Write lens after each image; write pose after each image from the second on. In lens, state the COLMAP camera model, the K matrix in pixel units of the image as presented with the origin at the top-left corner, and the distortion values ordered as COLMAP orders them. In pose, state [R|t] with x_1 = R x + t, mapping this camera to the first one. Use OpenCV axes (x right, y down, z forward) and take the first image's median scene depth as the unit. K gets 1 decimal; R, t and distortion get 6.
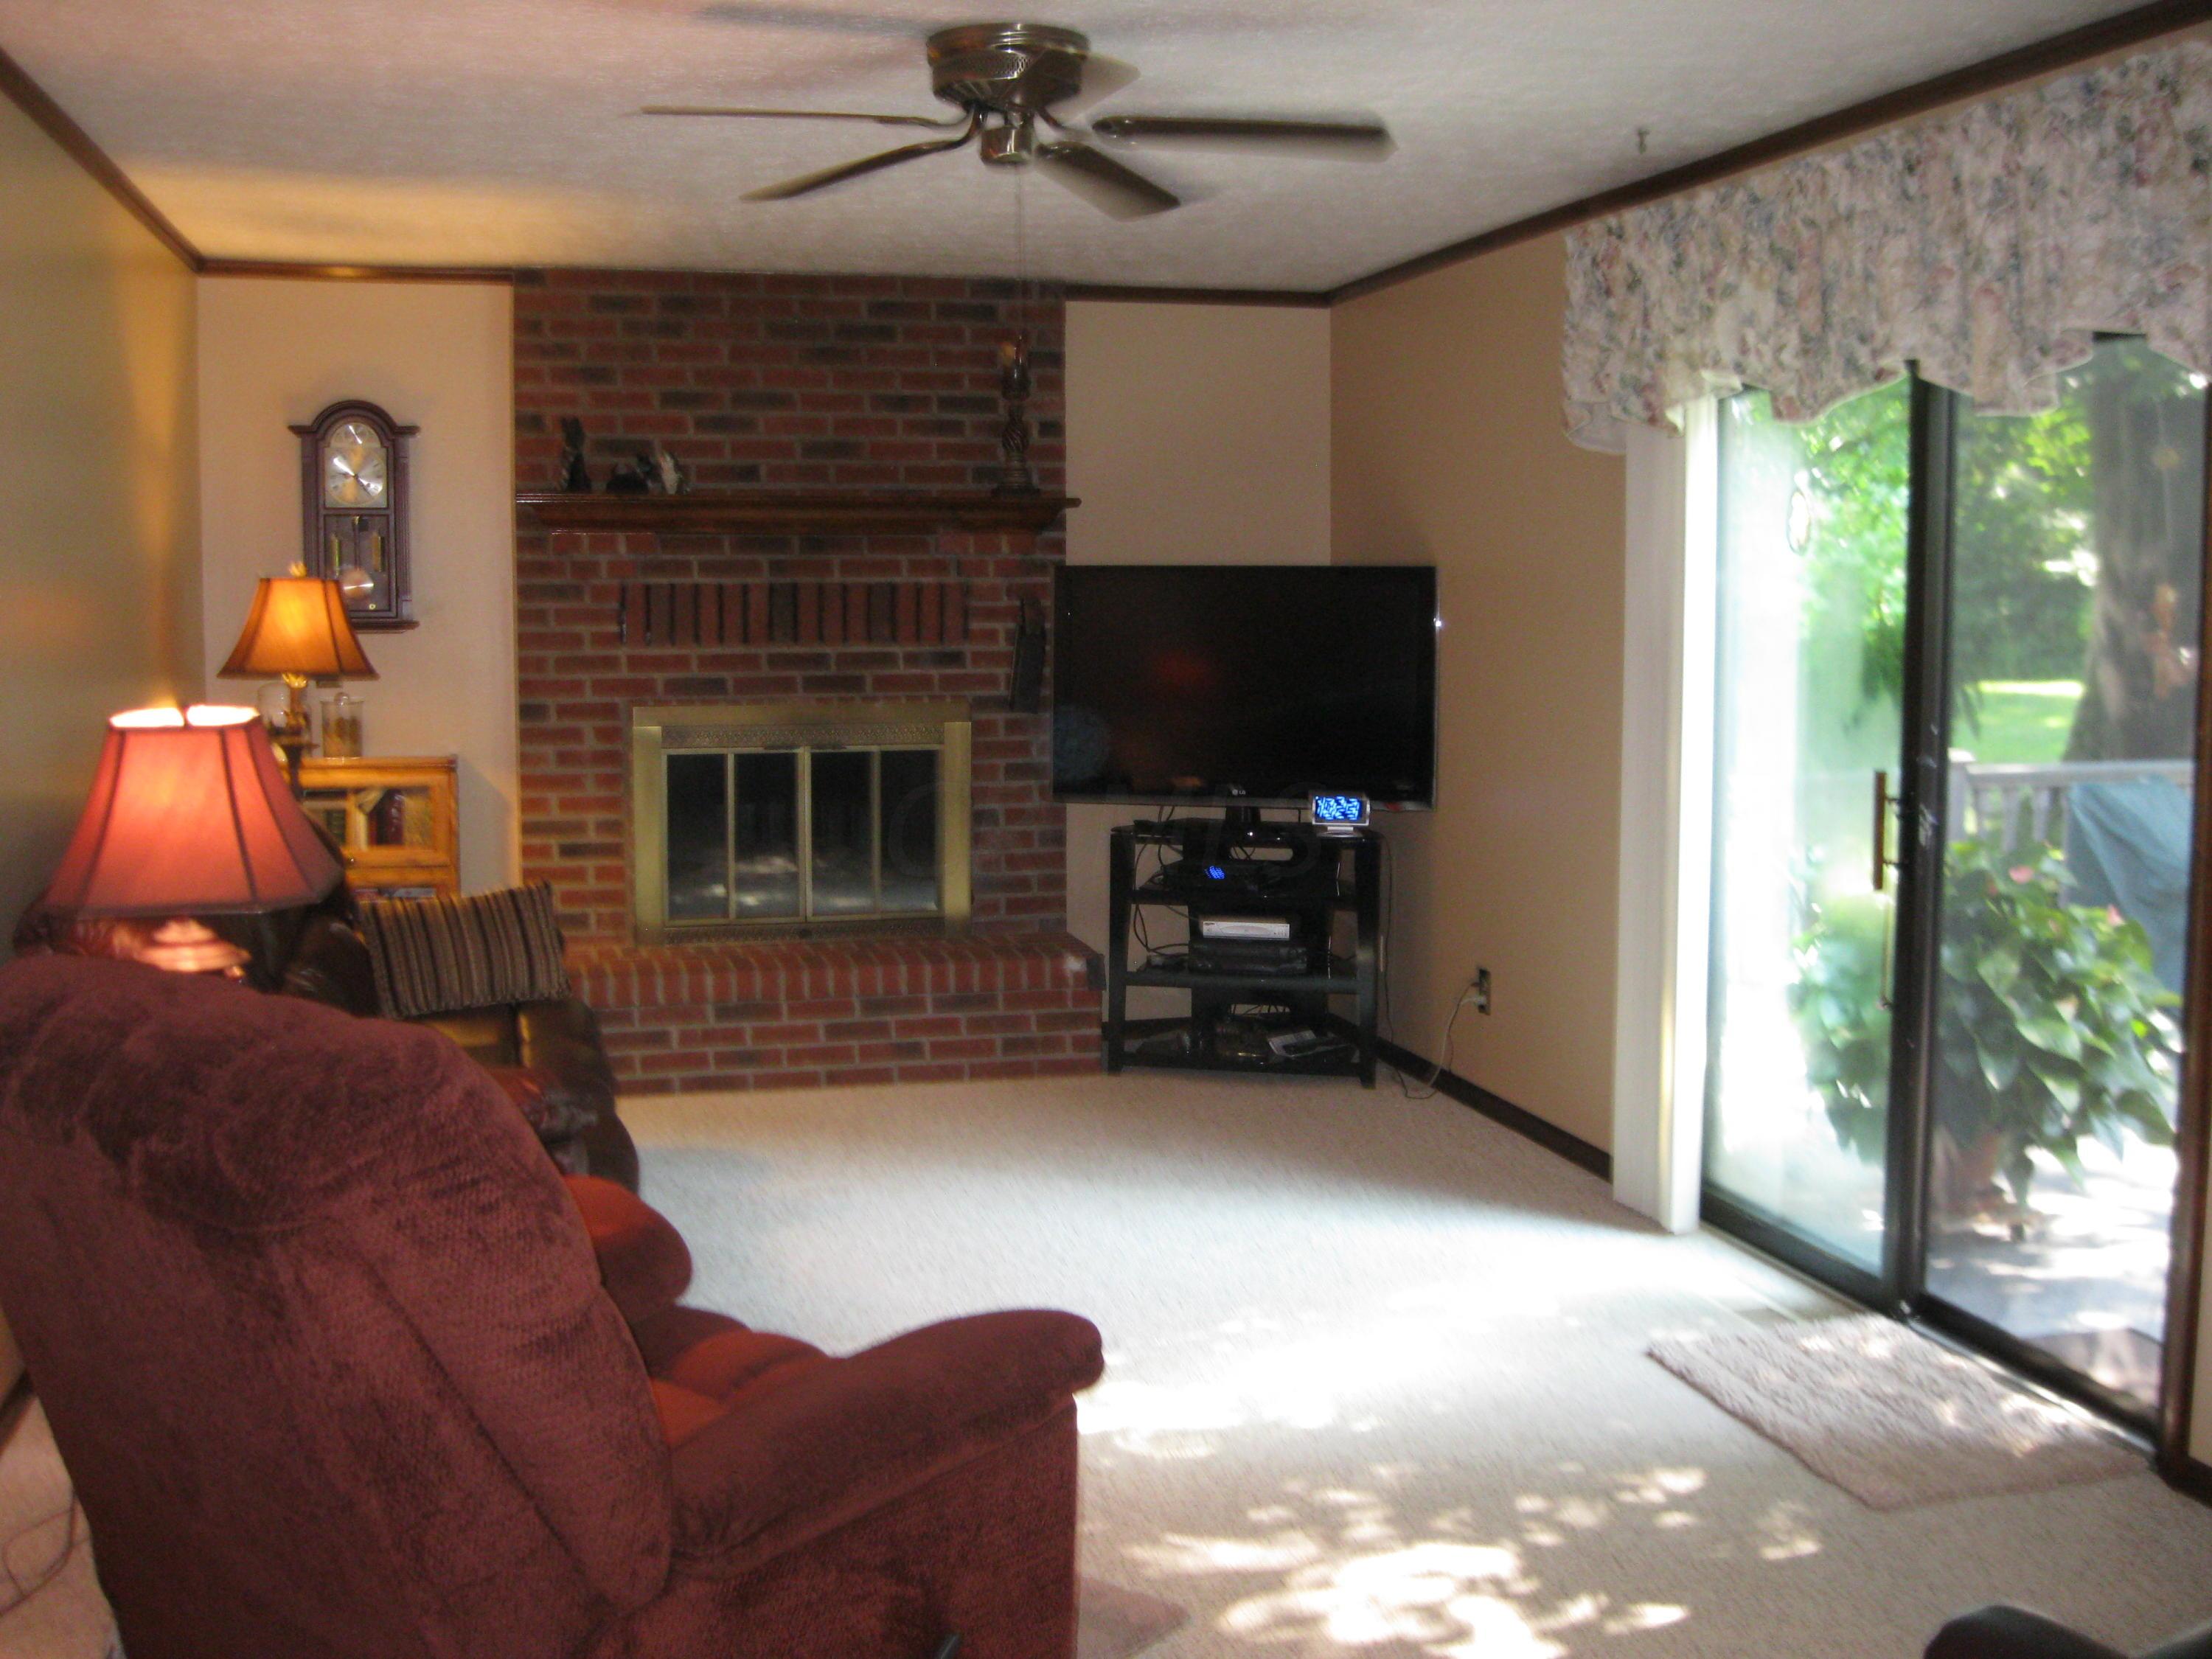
lens RADIAL K [[2245.5, 0, 1106.0], [0, 2245.5, 829.5], [0, 0, 1]] dist [-0.106059, 0.043006]
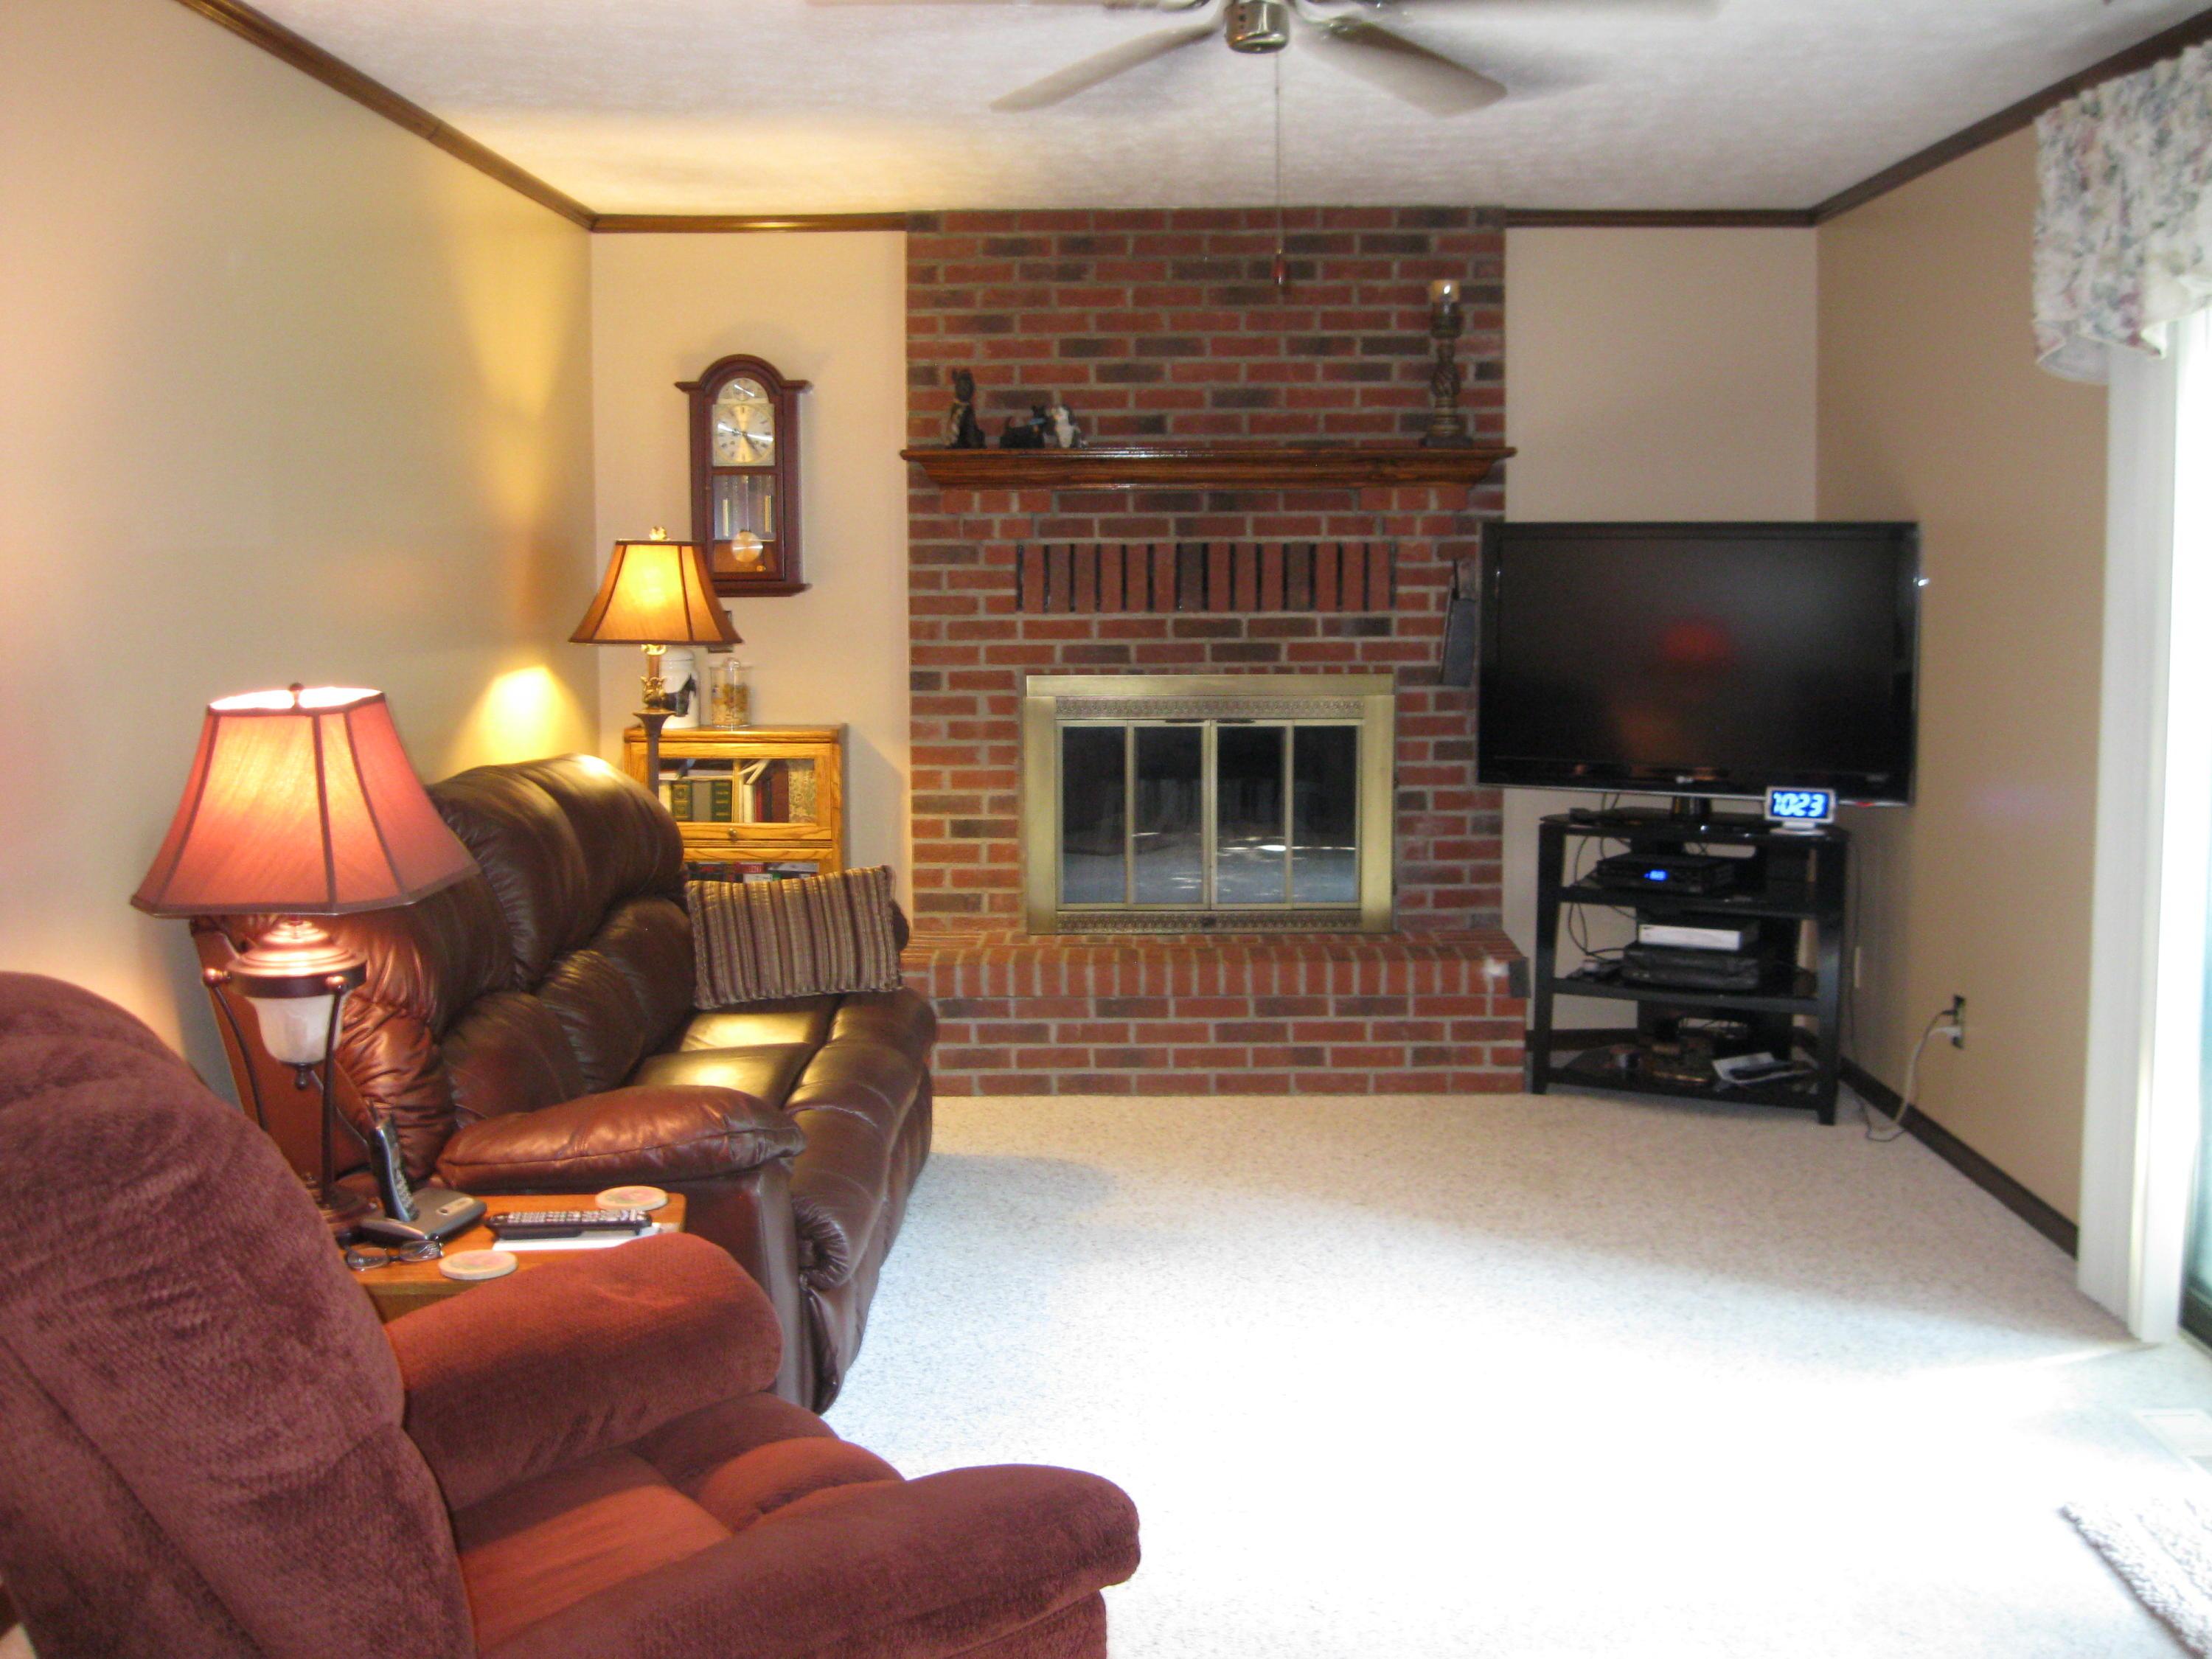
lens RADIAL K [[2269.0, 0, 1106.6], [0, 2269.0, 802.2], [0, 0, 1]] dist [-0.134266, 0.086547]
pose [[0.965023, 0.021310, -0.261296, 0.070574], [-0.020189, 0.999772, 0.006974, -0.009577], [0.261385, -0.001455, 0.965234, 0.091290]]
